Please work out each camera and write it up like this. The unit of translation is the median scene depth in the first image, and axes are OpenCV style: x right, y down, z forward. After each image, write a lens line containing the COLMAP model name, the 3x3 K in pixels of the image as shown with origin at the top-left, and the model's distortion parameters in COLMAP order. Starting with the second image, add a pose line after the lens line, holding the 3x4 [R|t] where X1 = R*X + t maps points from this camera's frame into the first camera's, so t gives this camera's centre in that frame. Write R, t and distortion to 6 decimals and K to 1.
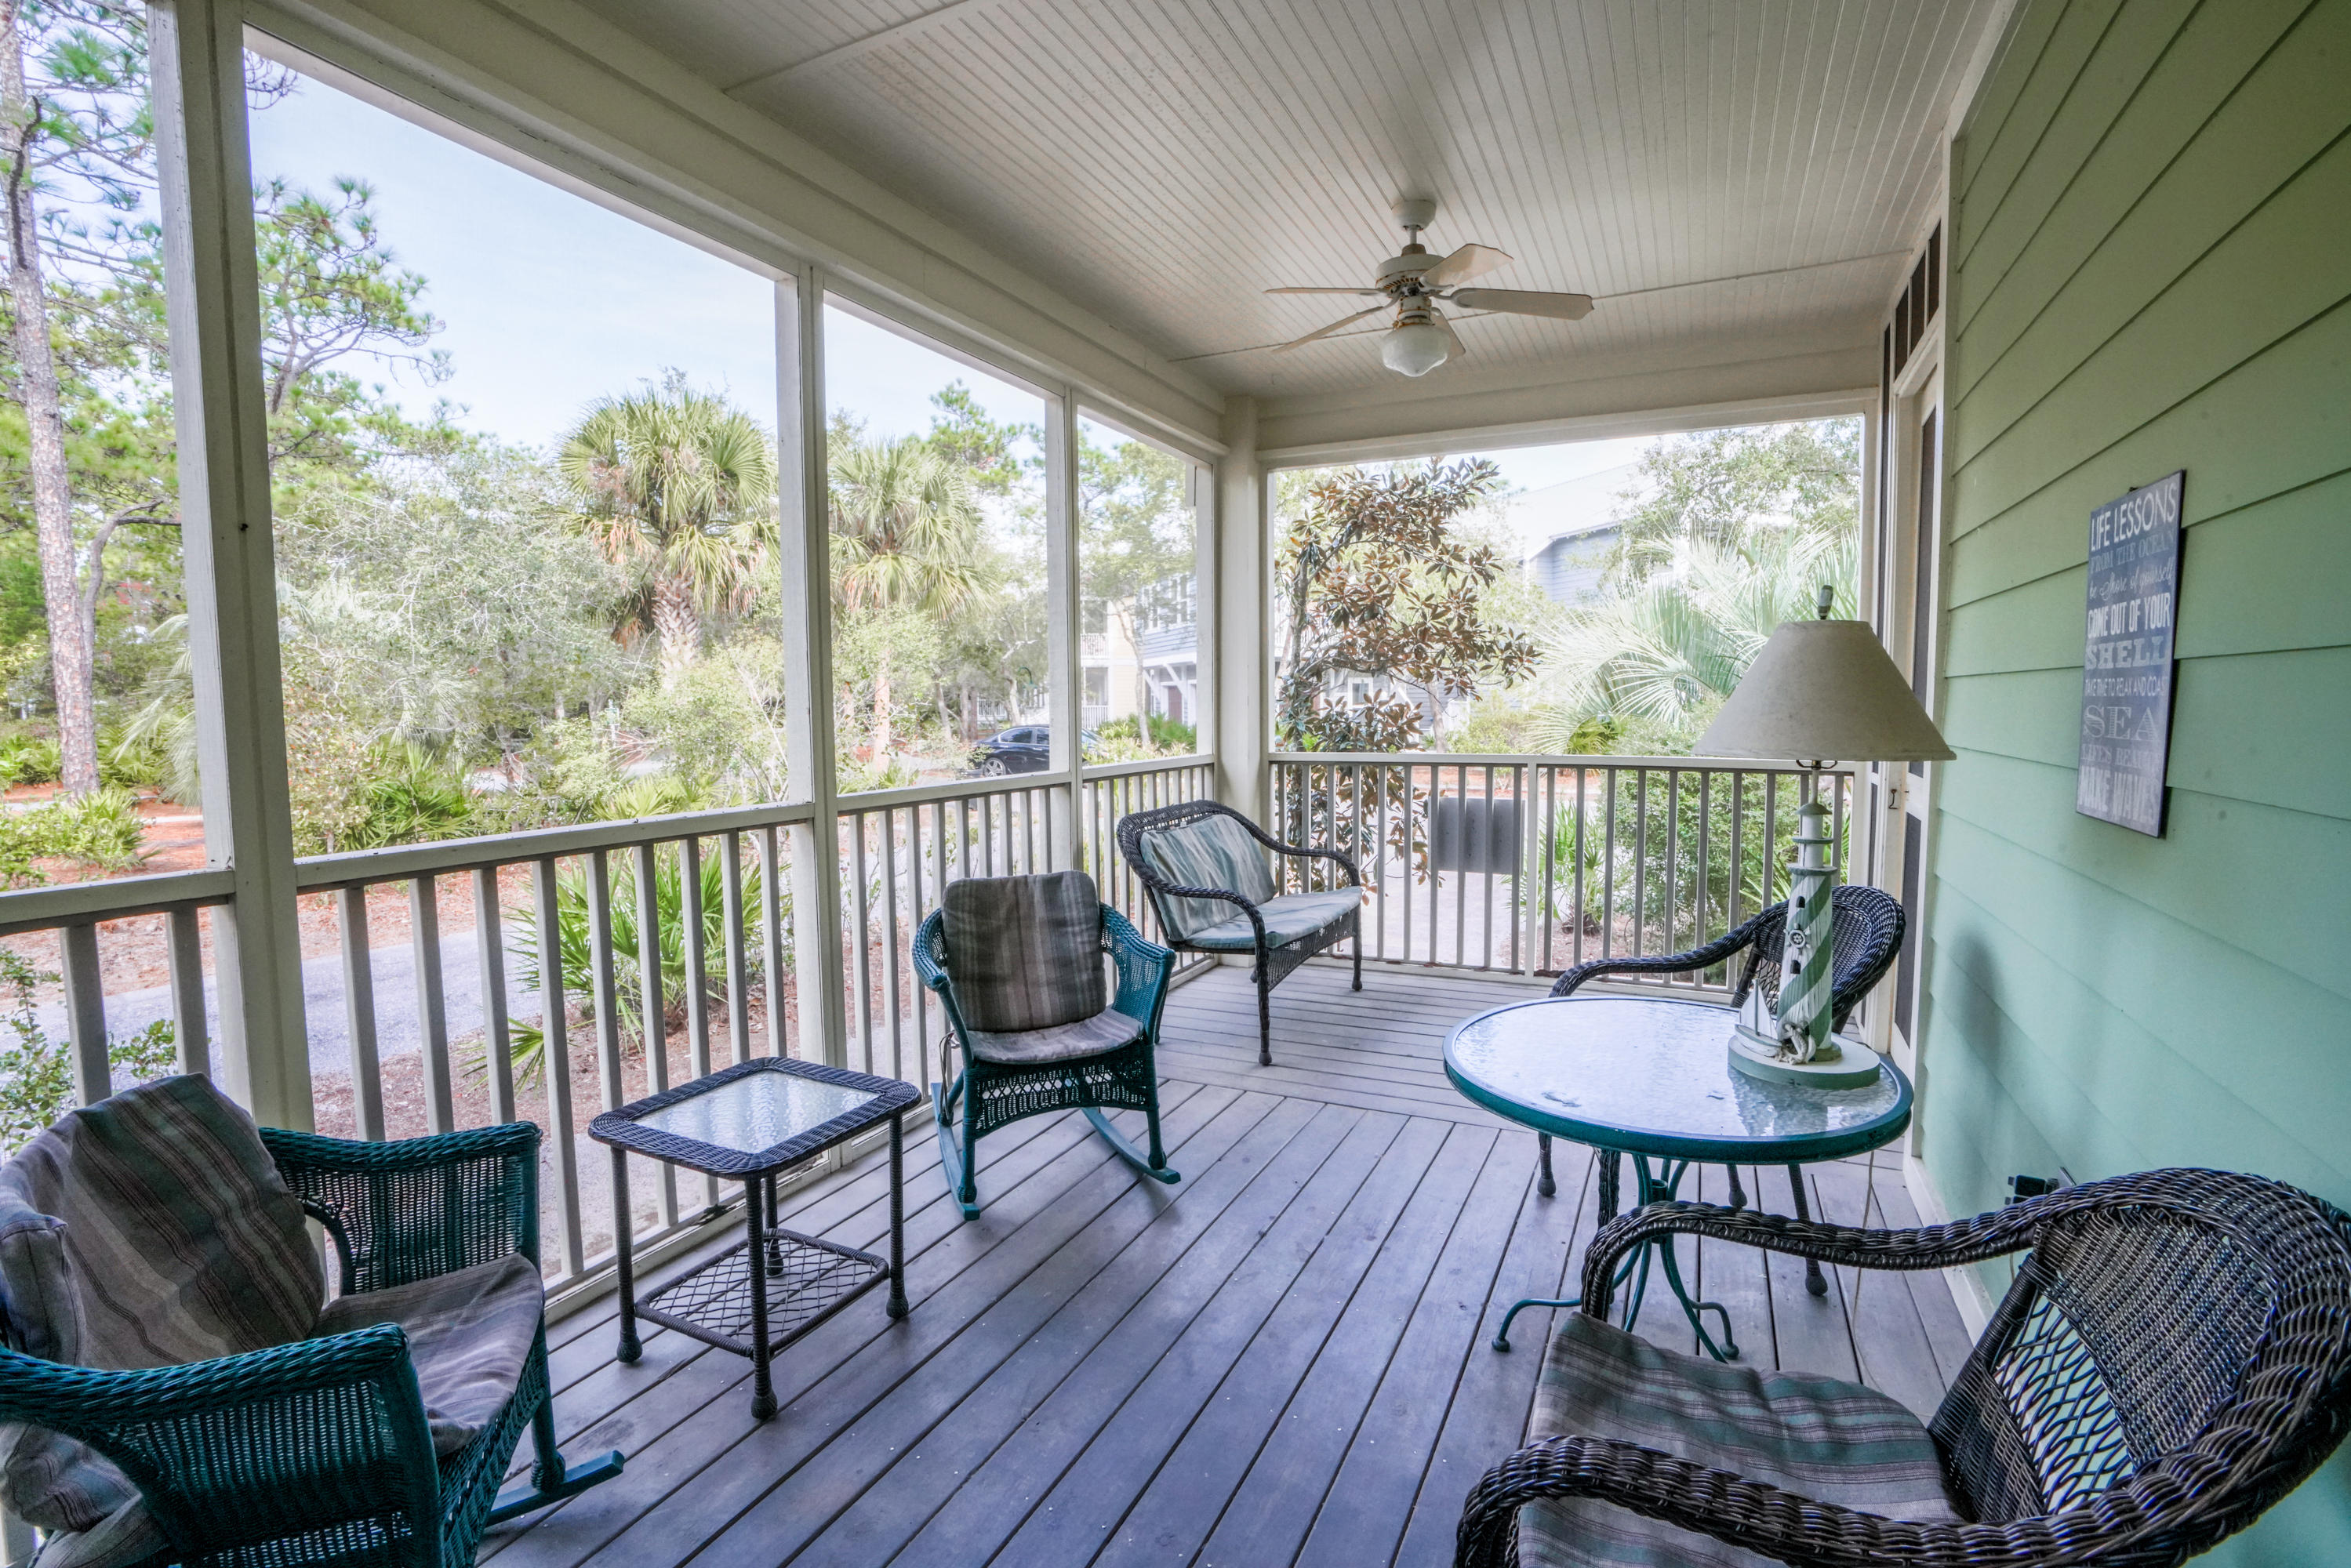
lens RADIAL K [[1079.9, 0, 1175.5], [0, 1079.9, 784.0], [0, 0, 1]] dist [-0.047867, -0.000024]
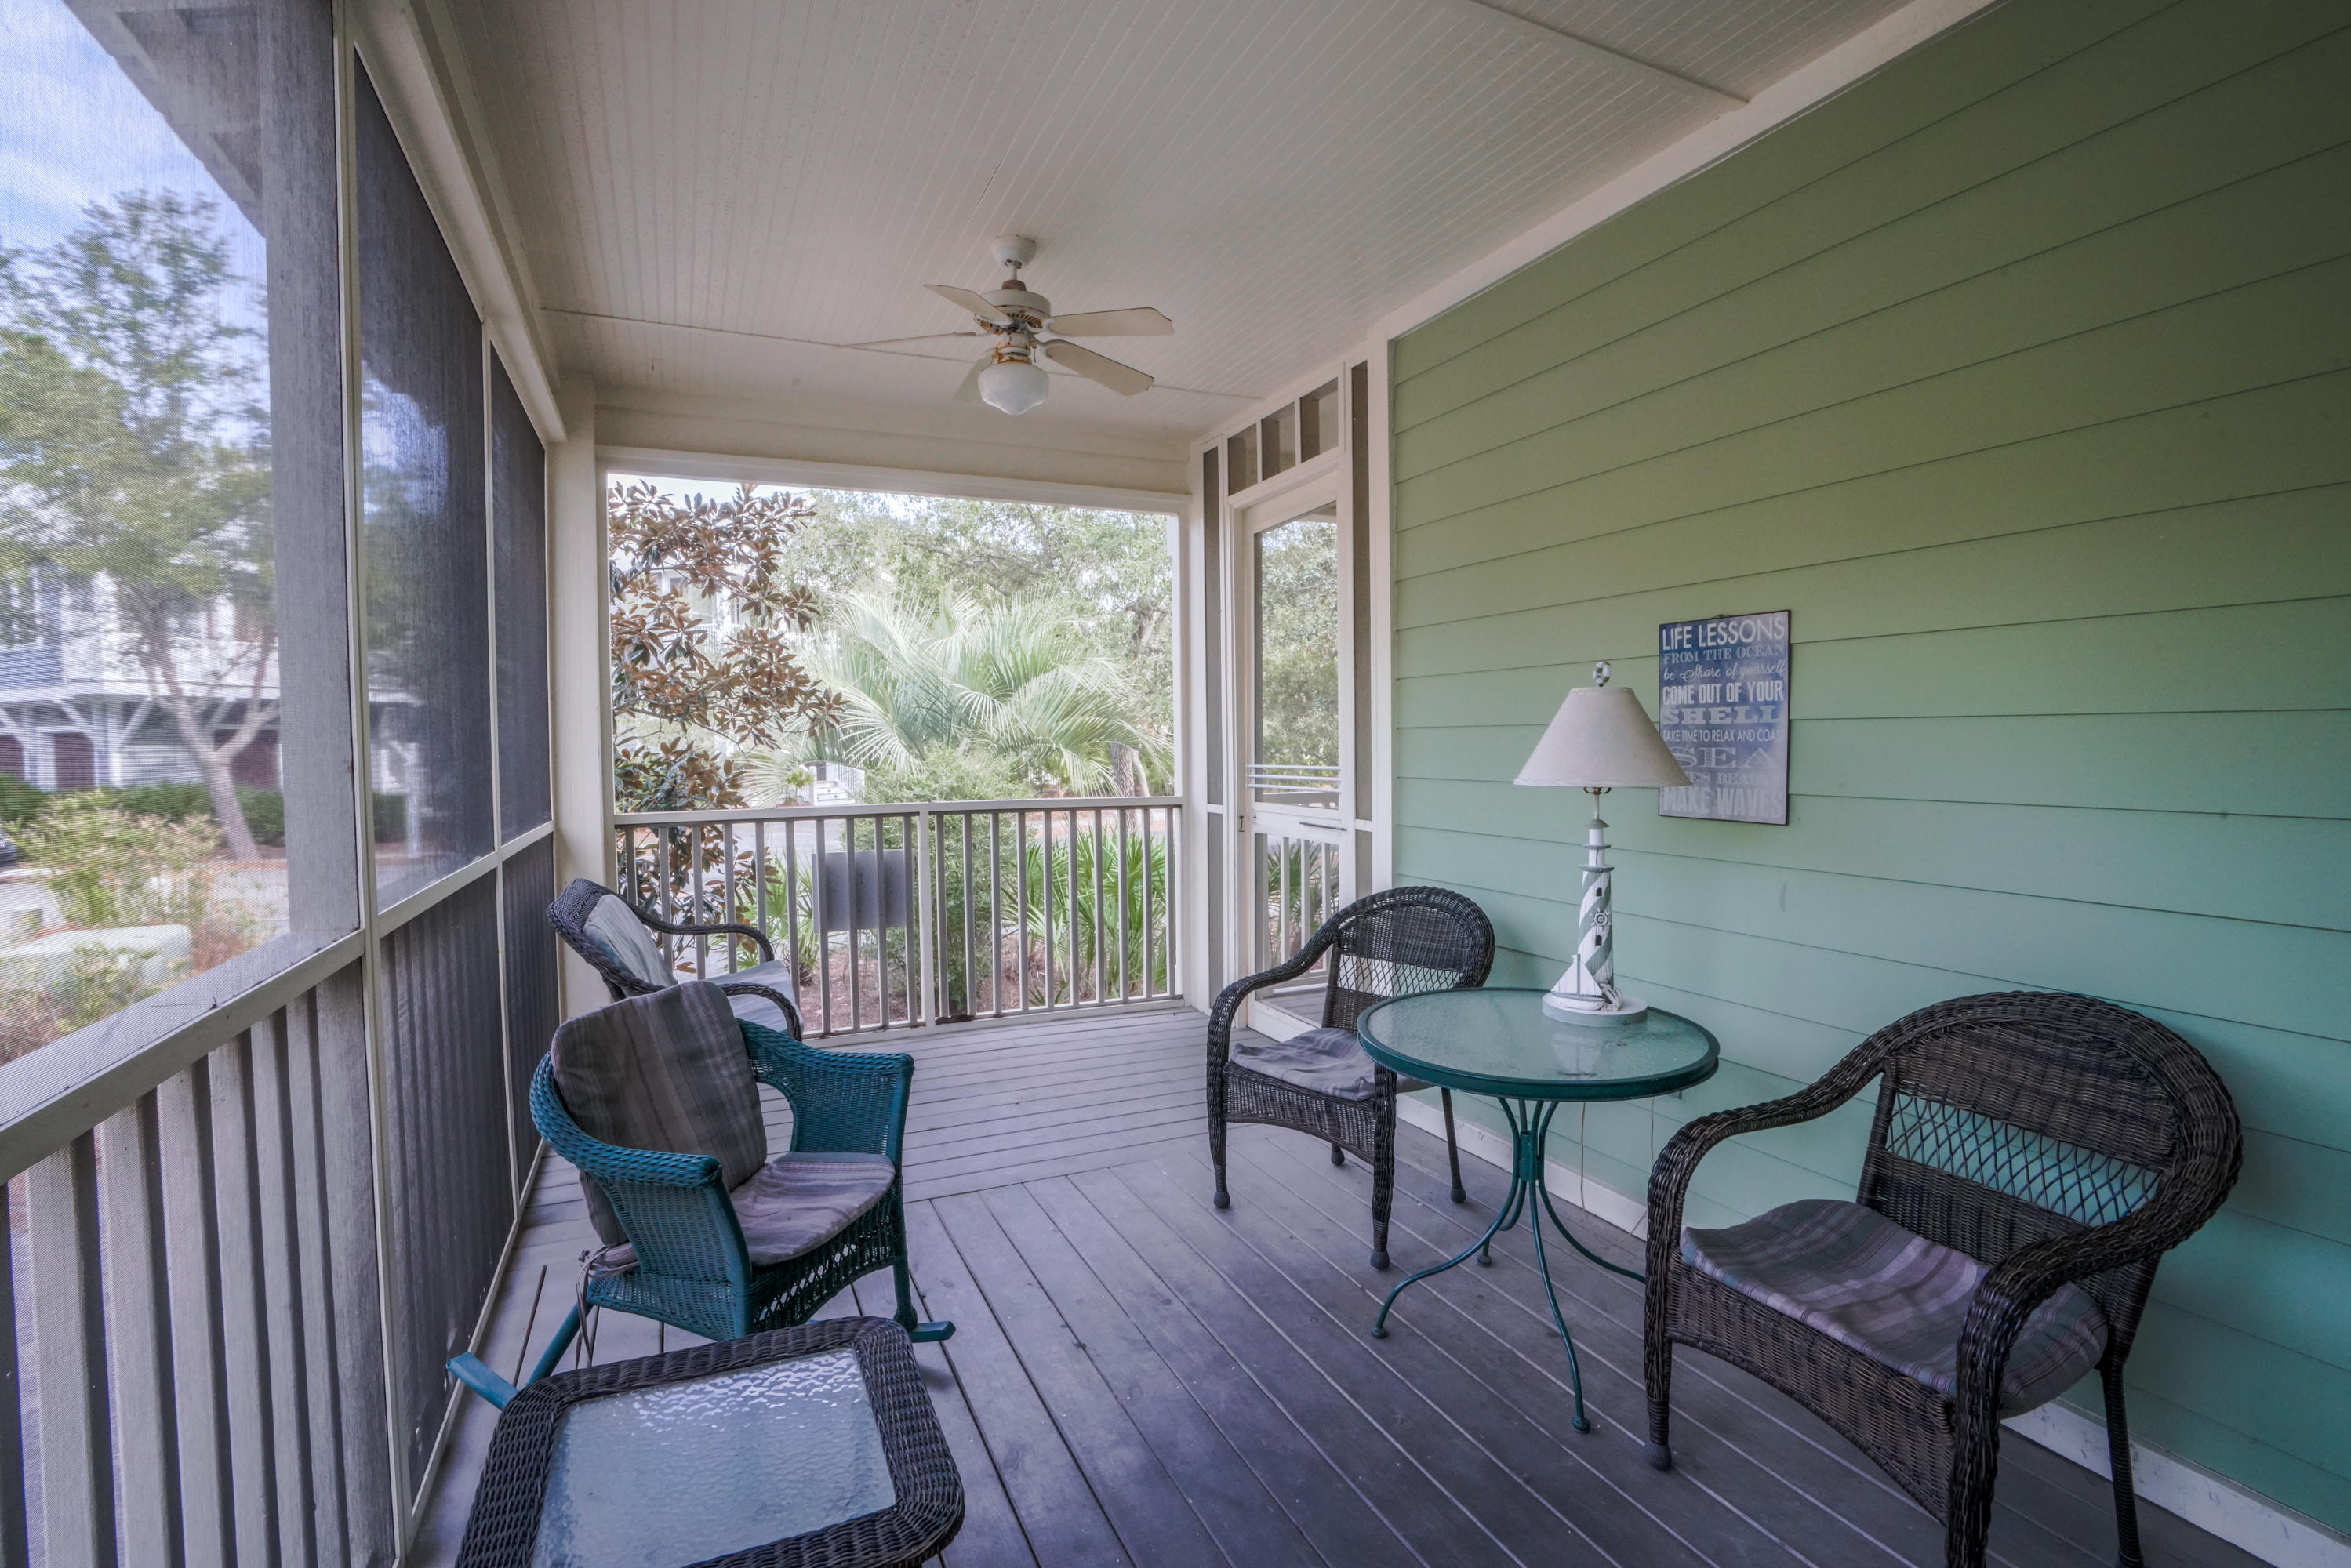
lens RADIAL K [[1079.9, 0, 1175.5], [0, 1079.9, 784.0], [0, 0, 1]] dist [-0.047867, -0.000024]
pose [[0.646394, -0.027344, 0.762514, -0.438134], [0.062697, 0.997882, -0.017365, -0.020231], [-0.760423, 0.059031, 0.646739, 0.281421]]
